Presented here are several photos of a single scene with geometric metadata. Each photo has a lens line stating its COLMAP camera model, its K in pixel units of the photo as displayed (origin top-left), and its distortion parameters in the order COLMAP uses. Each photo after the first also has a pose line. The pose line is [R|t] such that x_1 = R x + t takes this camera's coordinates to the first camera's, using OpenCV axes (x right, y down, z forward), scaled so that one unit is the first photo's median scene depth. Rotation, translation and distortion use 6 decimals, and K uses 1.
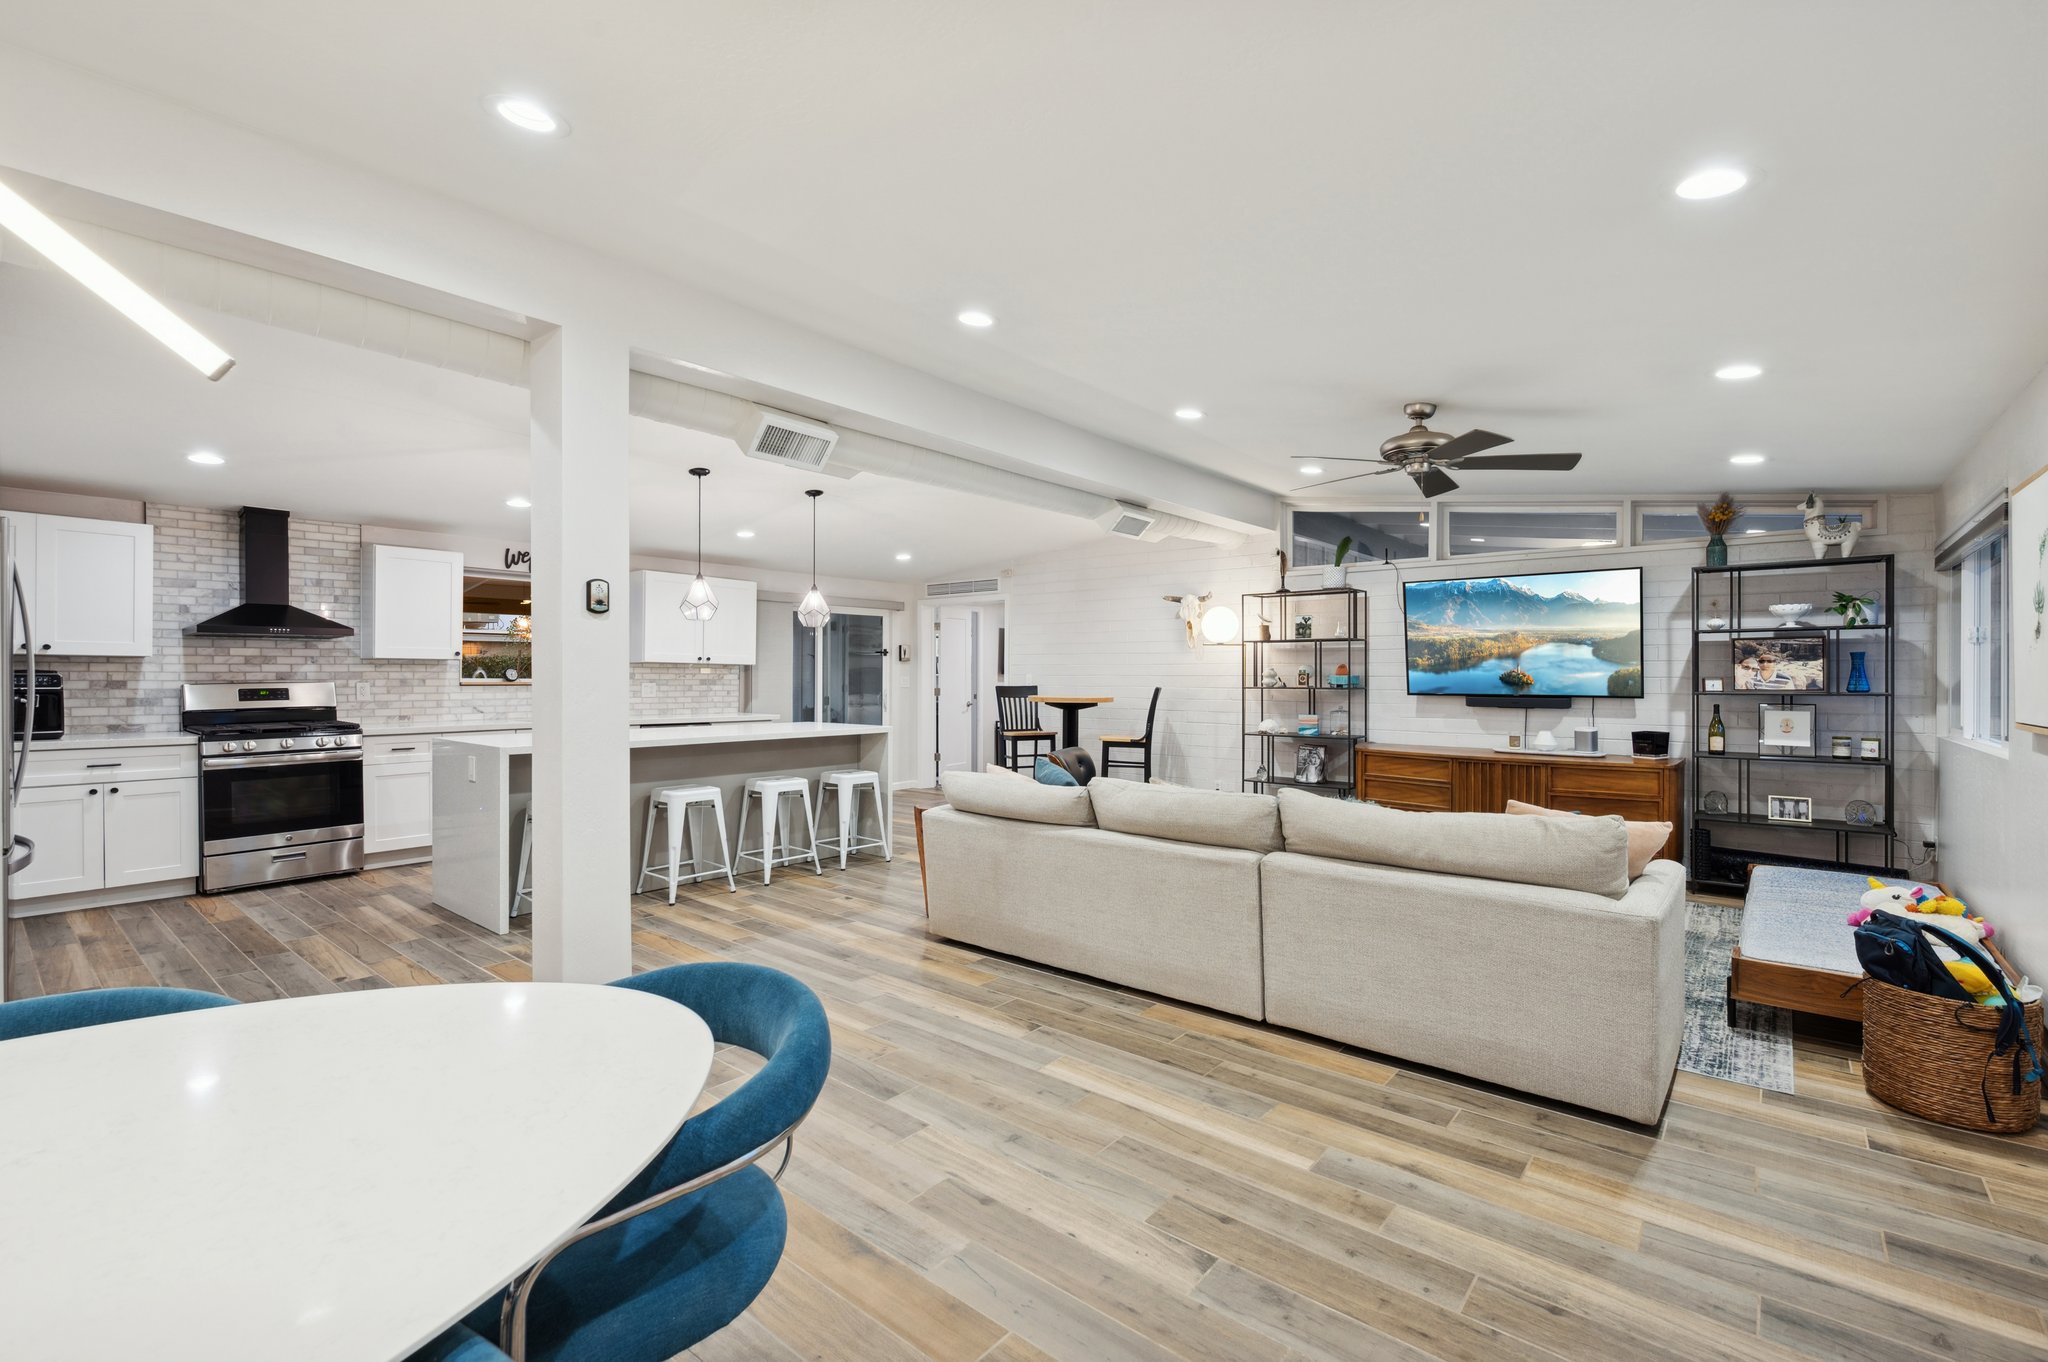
lens RADIAL K [[909.1, 0, 1027.7], [0, 909.1, 678.3], [0, 0, 1]] dist [0.000218, 0.000987]
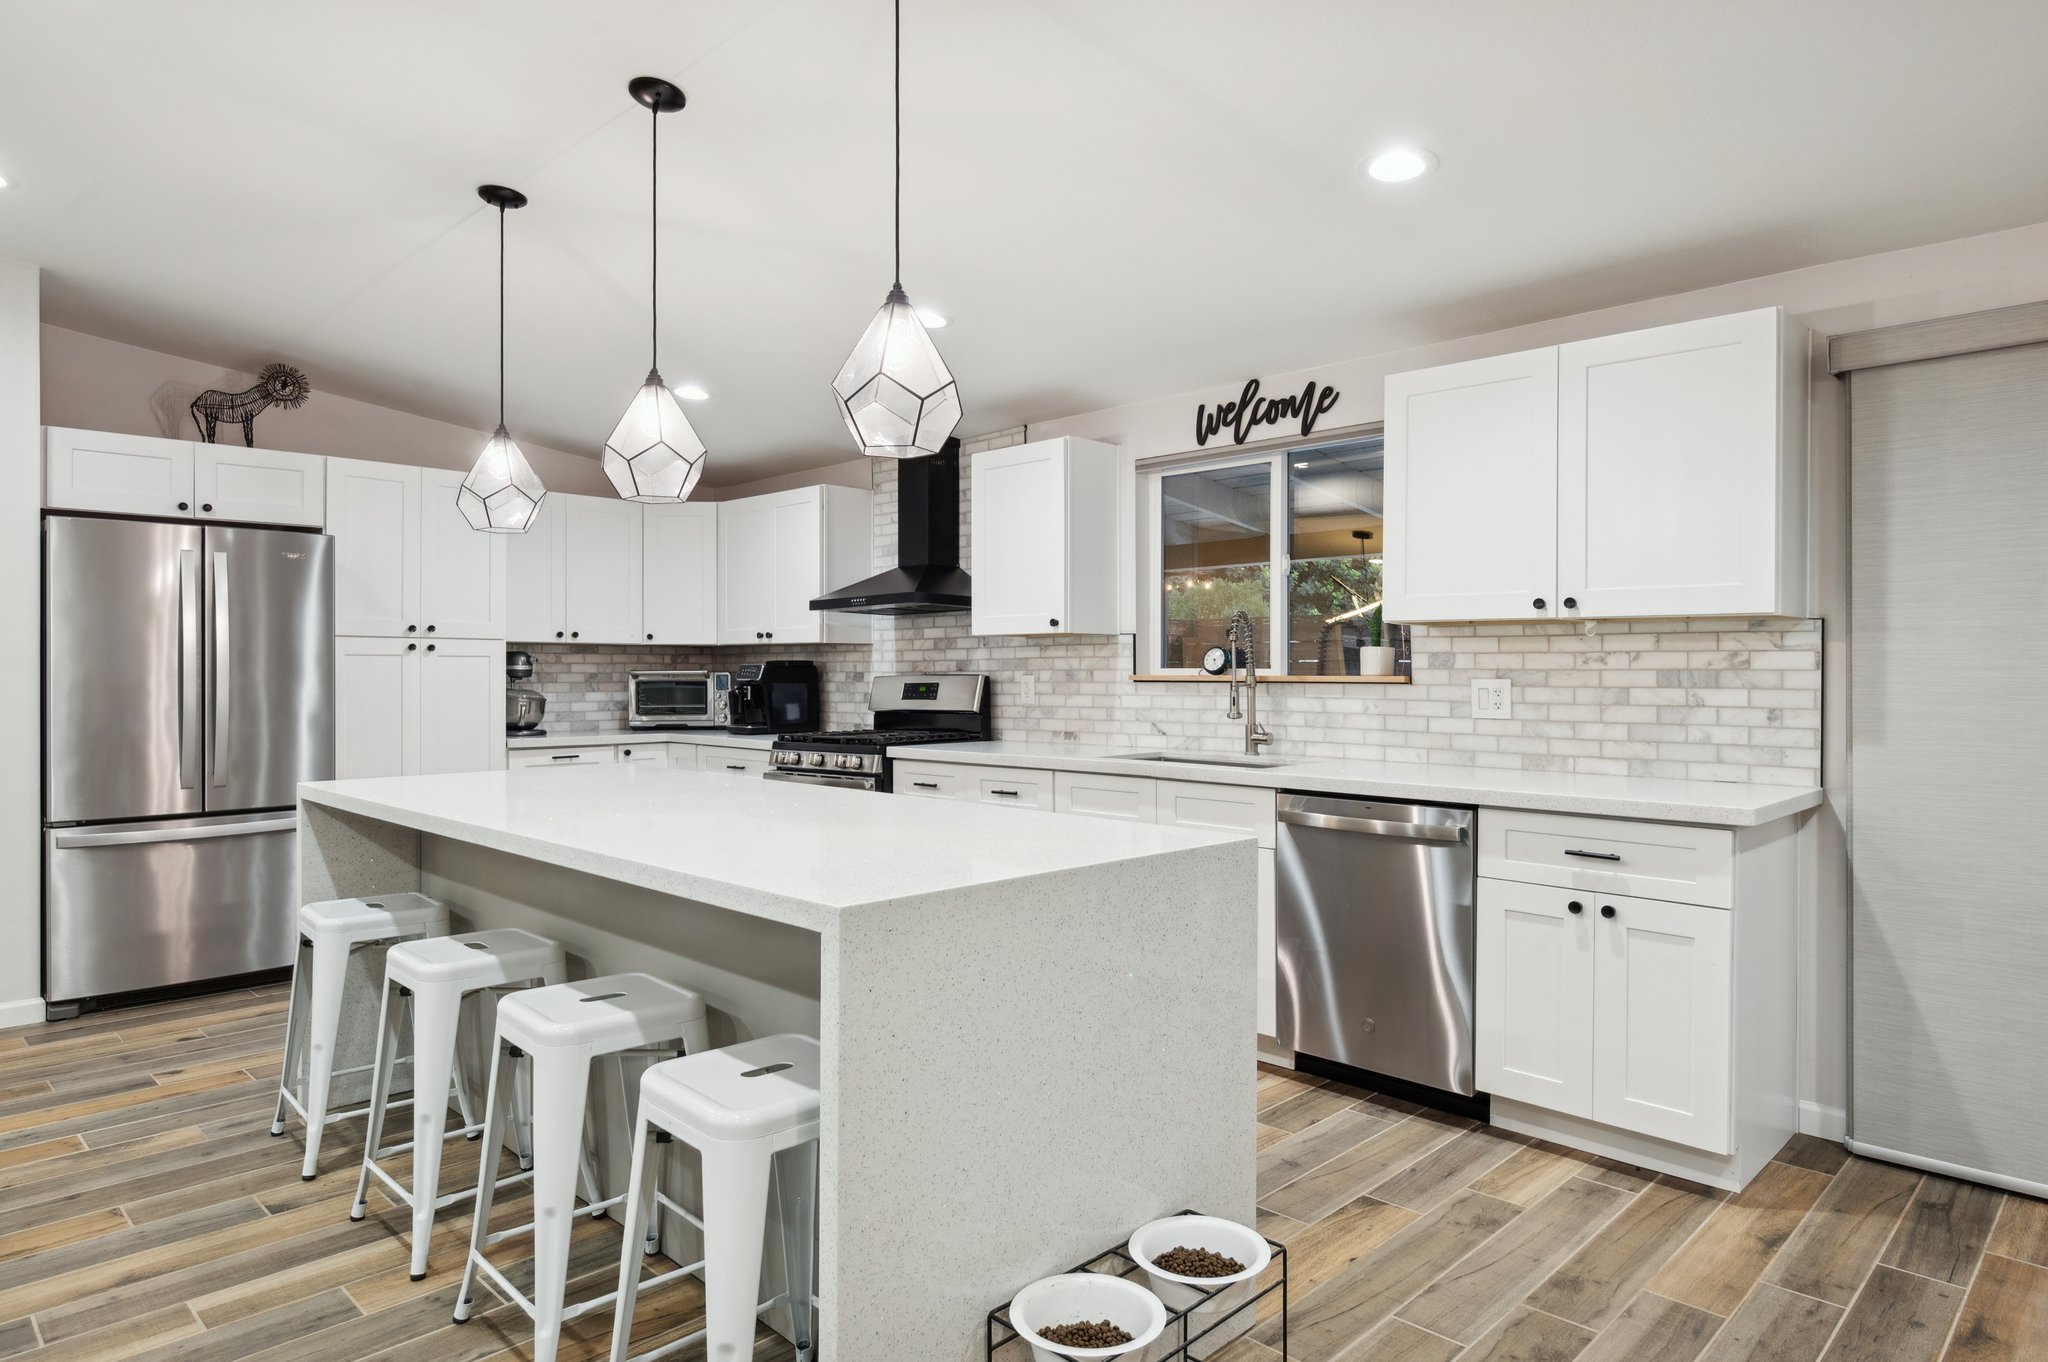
lens RADIAL K [[1198.2, 0, 1027.3], [0, 1198.2, 678.4], [0, 0, 1]] dist [-0.001425, -0.000465]
pose [[-0.080124, 0.001503, -0.996784, 0.103280], [-0.002340, 0.999996, 0.001696, 0.005766], [0.996782, 0.002468, -0.080120, 1.172158]]
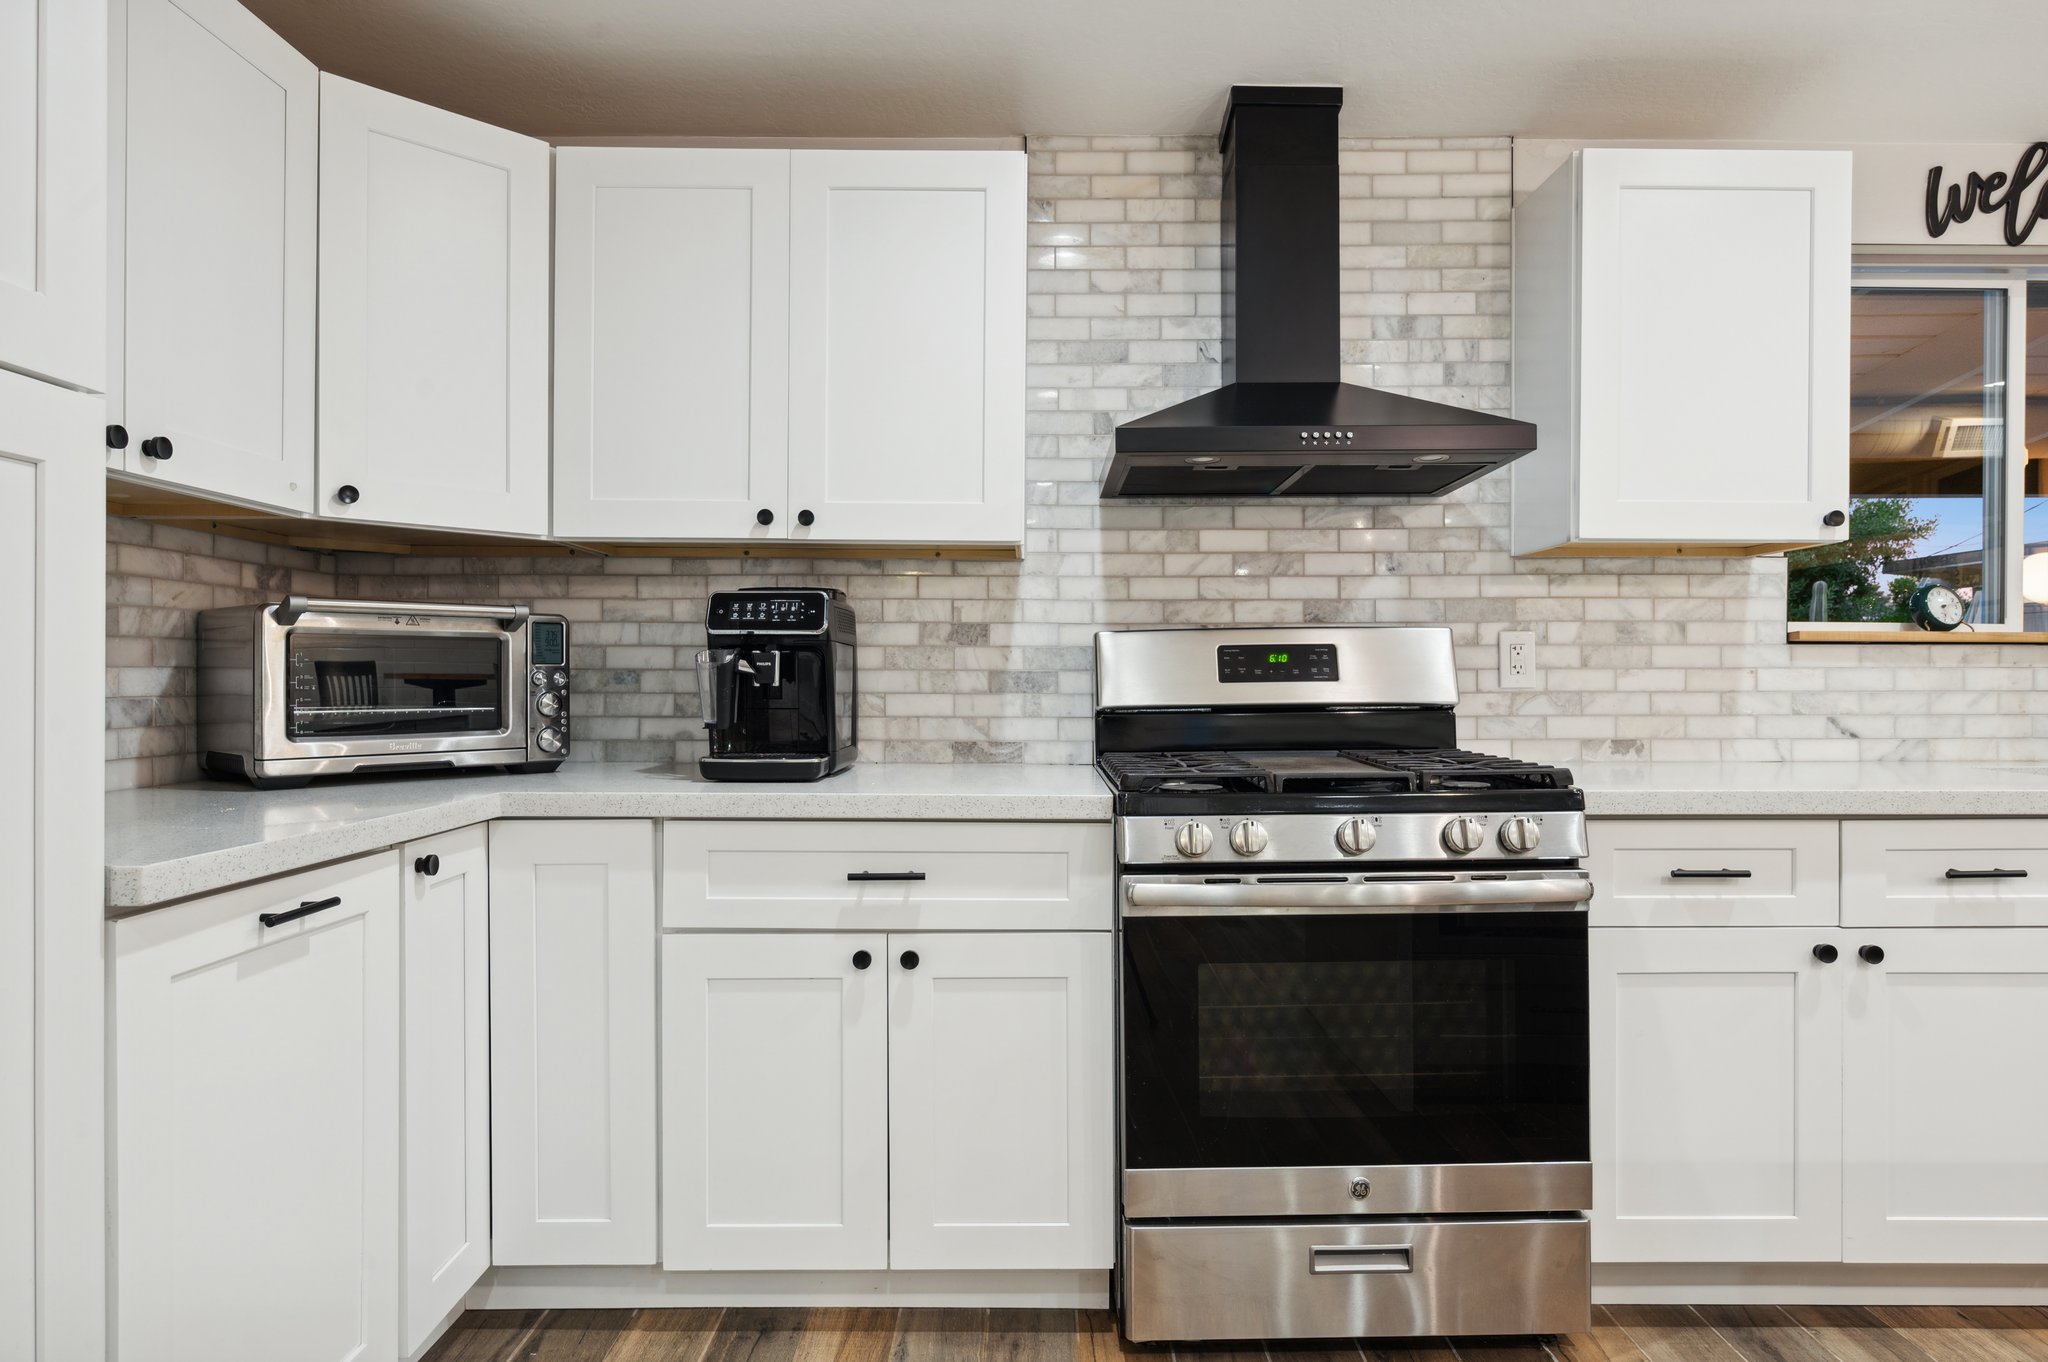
lens RADIAL K [[1198.2, 0, 1033.0], [0, 1198.2, 676.2], [0, 0, 1]] dist [-0.001425, -0.000465]
pose [[0.645120, -0.002635, -0.764077, -0.572012], [-0.002961, 0.999978, -0.005948, 0.025532], [0.764076, 0.006100, 0.645098, 0.659875]]
